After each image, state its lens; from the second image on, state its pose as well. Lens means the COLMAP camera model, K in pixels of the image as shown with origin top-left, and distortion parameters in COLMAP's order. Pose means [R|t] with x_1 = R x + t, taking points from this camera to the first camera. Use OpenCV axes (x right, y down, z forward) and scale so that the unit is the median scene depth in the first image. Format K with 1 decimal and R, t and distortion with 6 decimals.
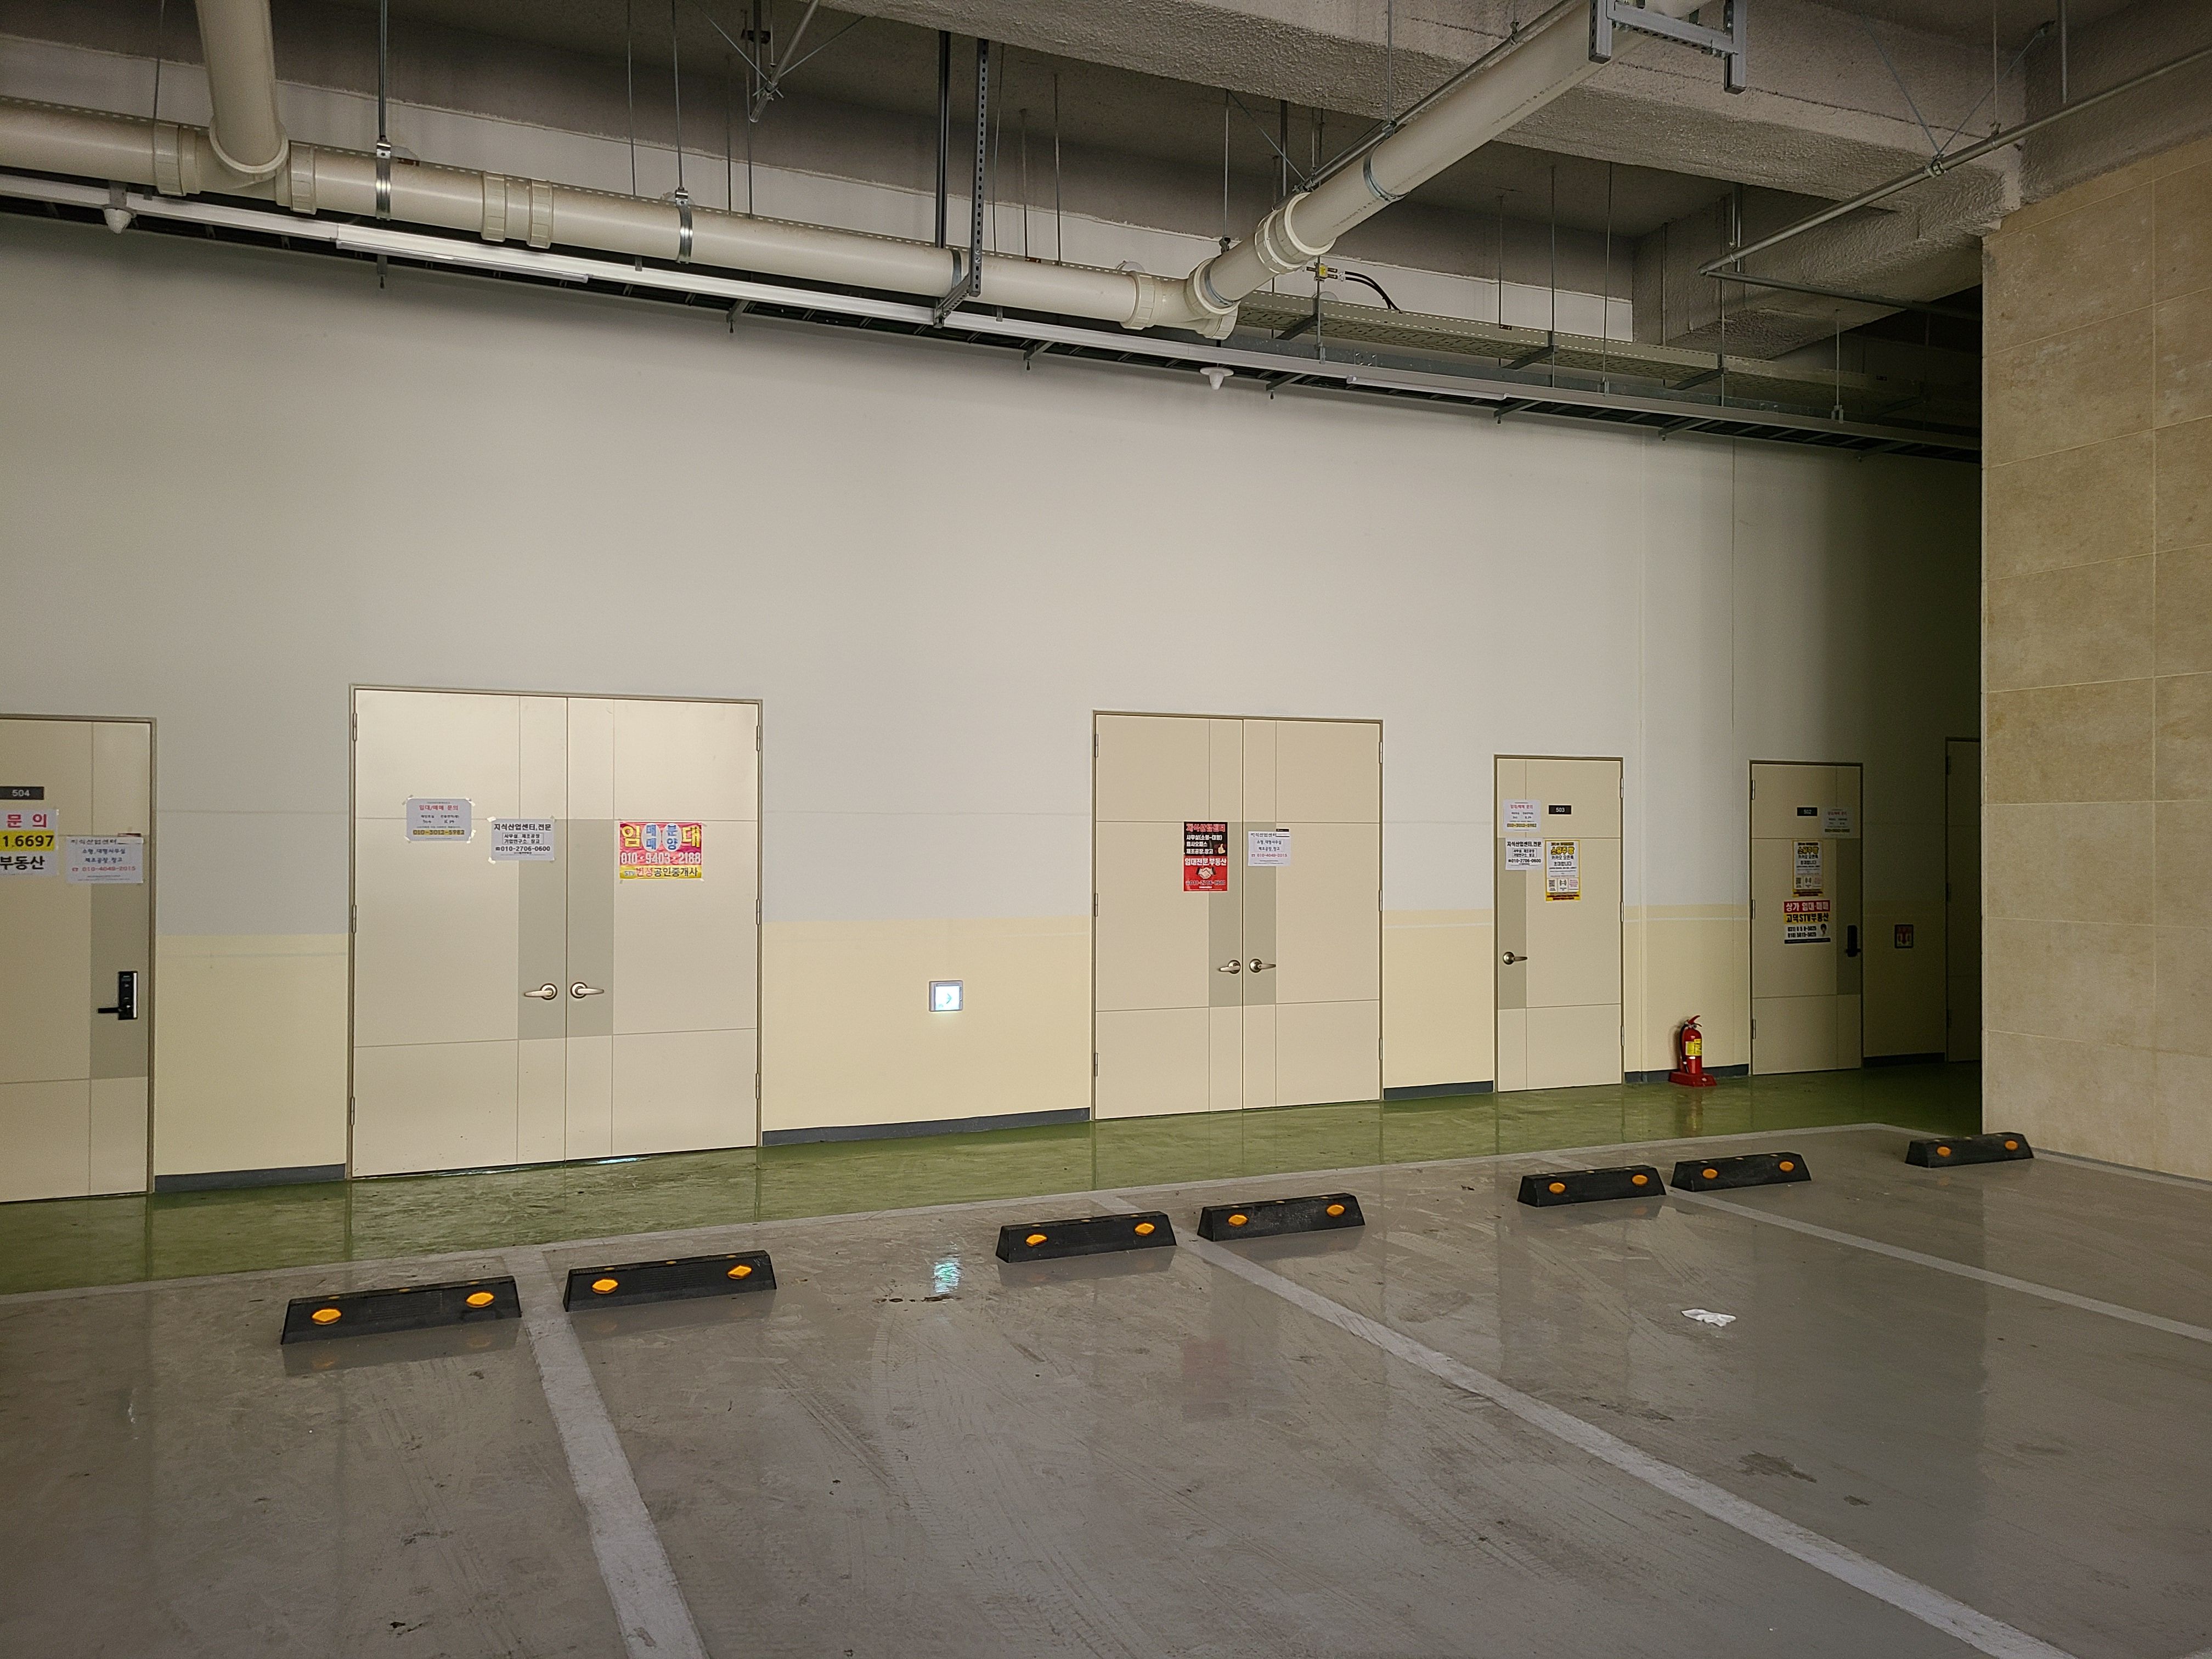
lens RADIAL K [[1658.4, 0, 1106.0], [0, 1658.4, 829.5], [0, 0, 1]] dist [-0.002398, -0.001083]
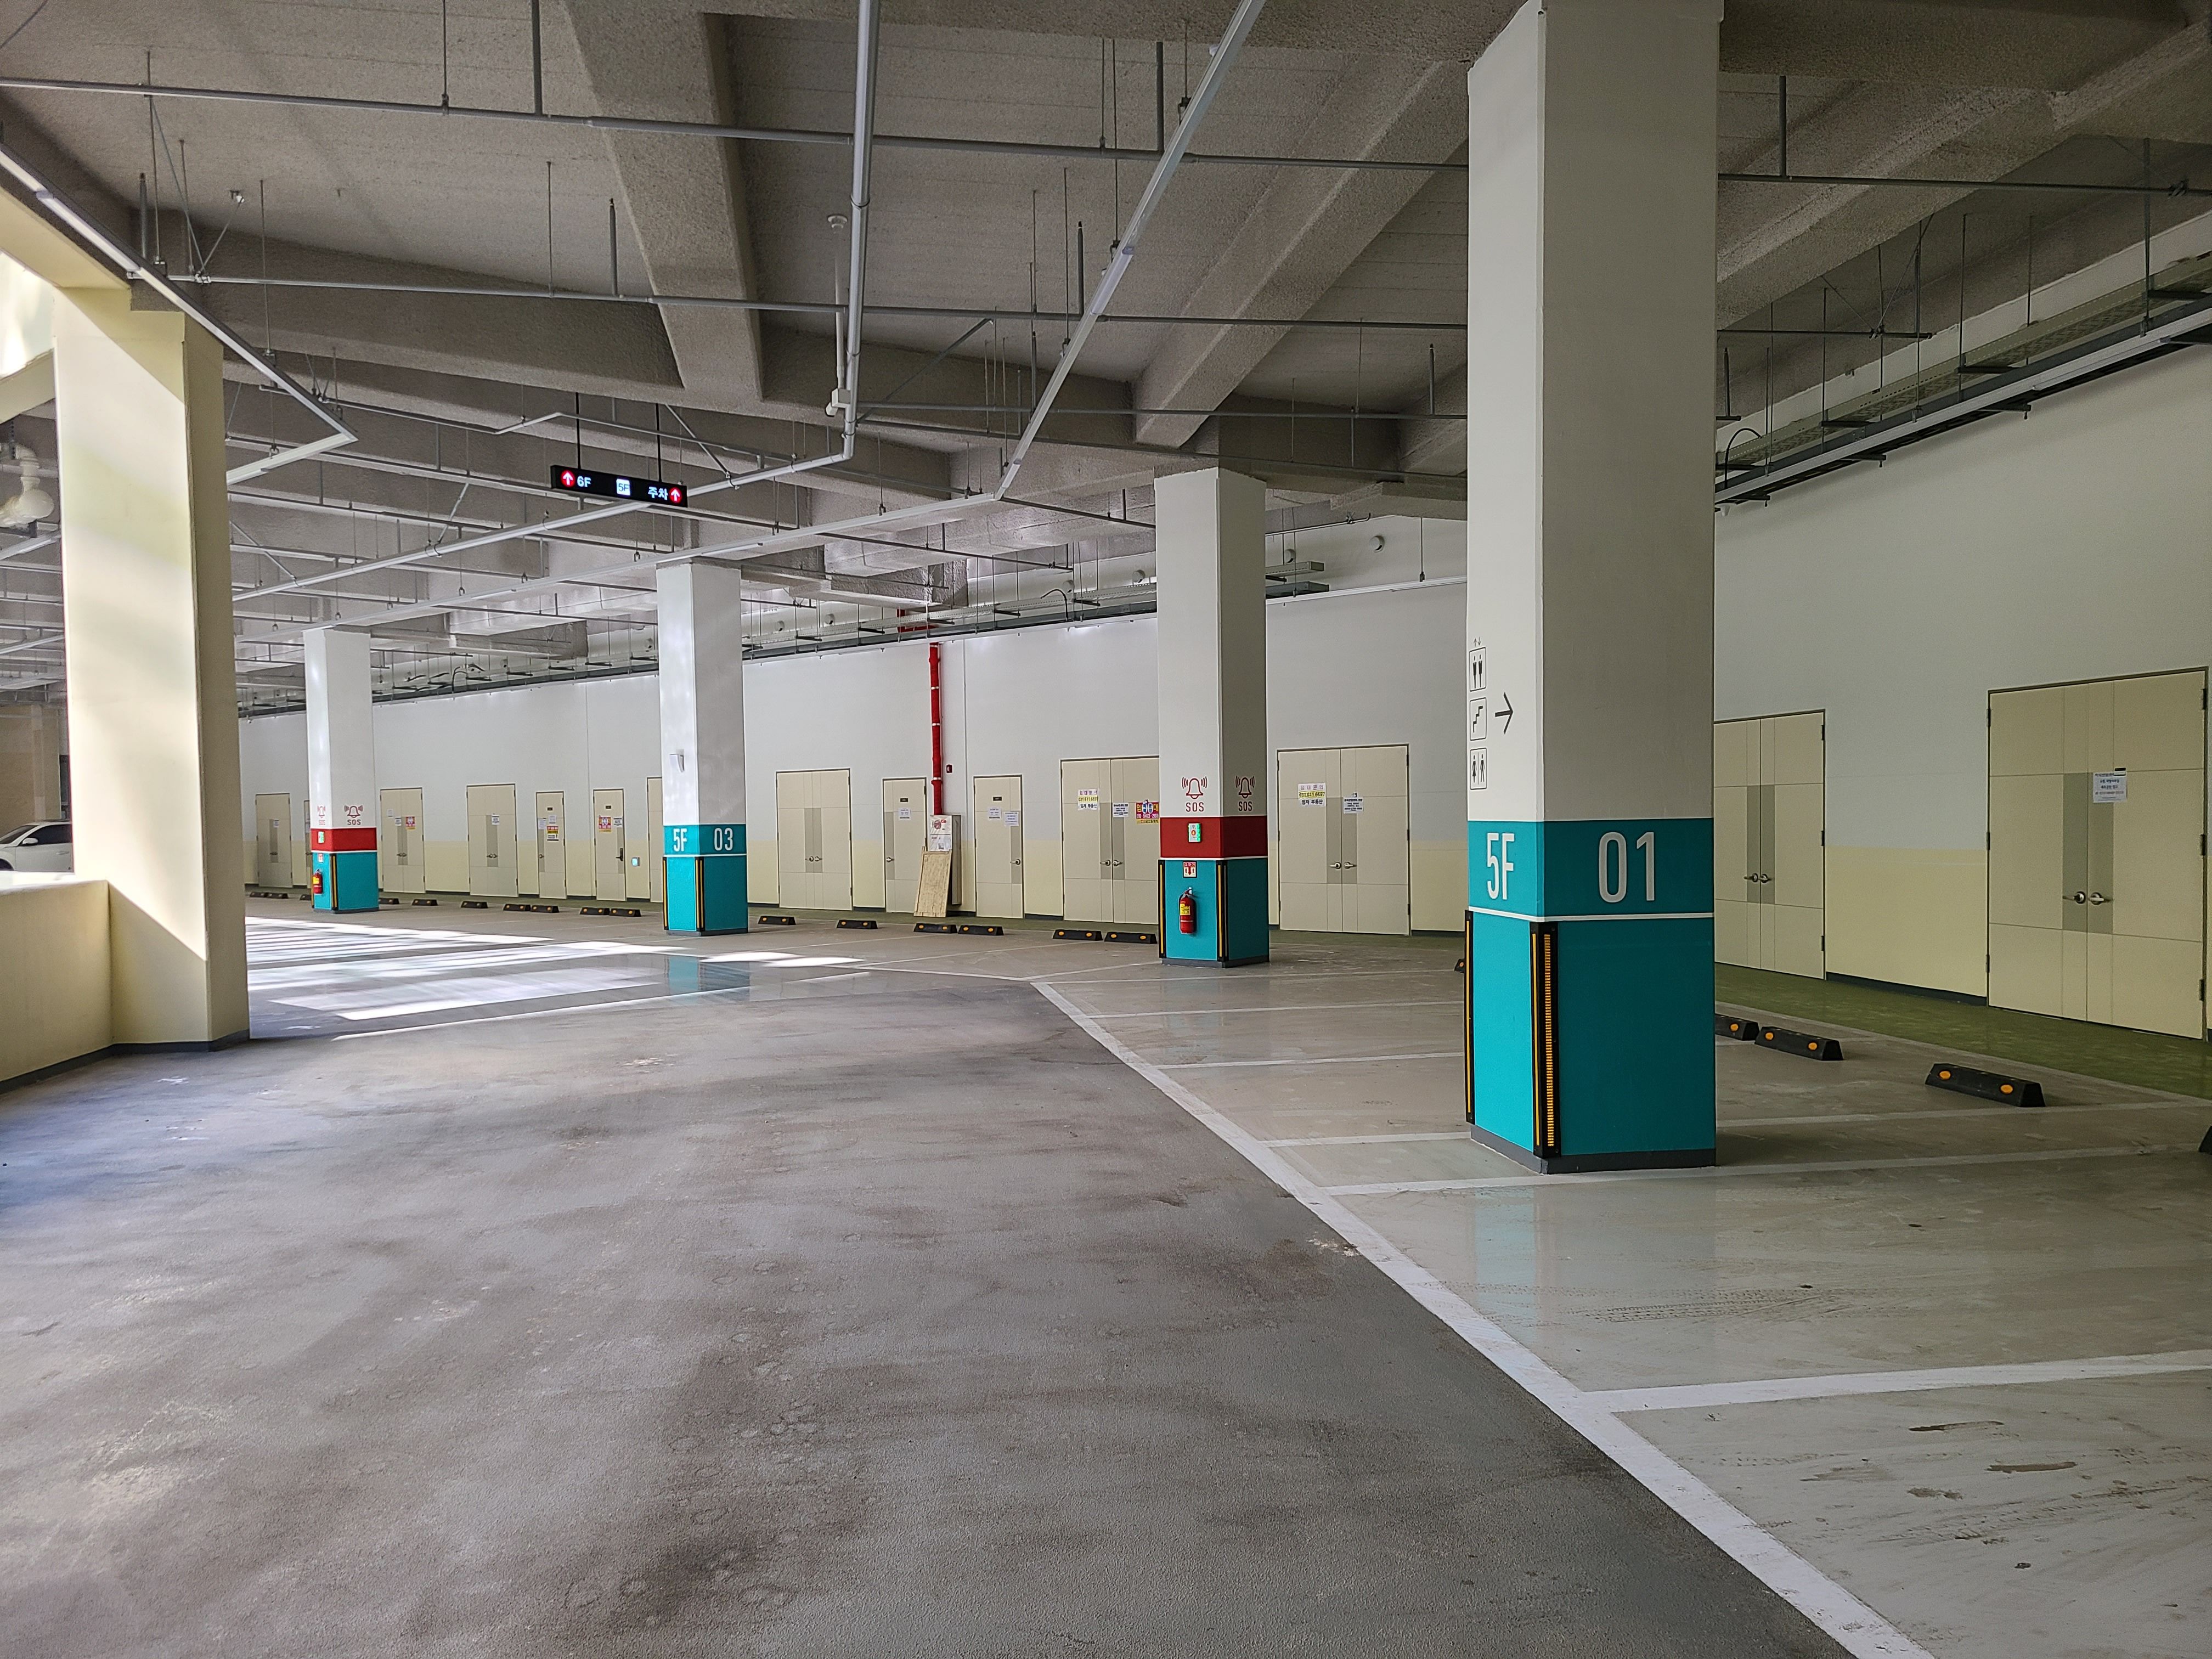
lens RADIAL K [[1658.4, 0, 1106.0], [0, 1658.4, 829.5], [0, 0, 1]] dist [-0.002398, -0.001083]
pose [[-0.244044, 0.022575, -0.969501, 1.472566], [0.019930, 0.999635, 0.018260, -0.000733], [0.969559, -0.014866, -0.244404, 0.665404]]
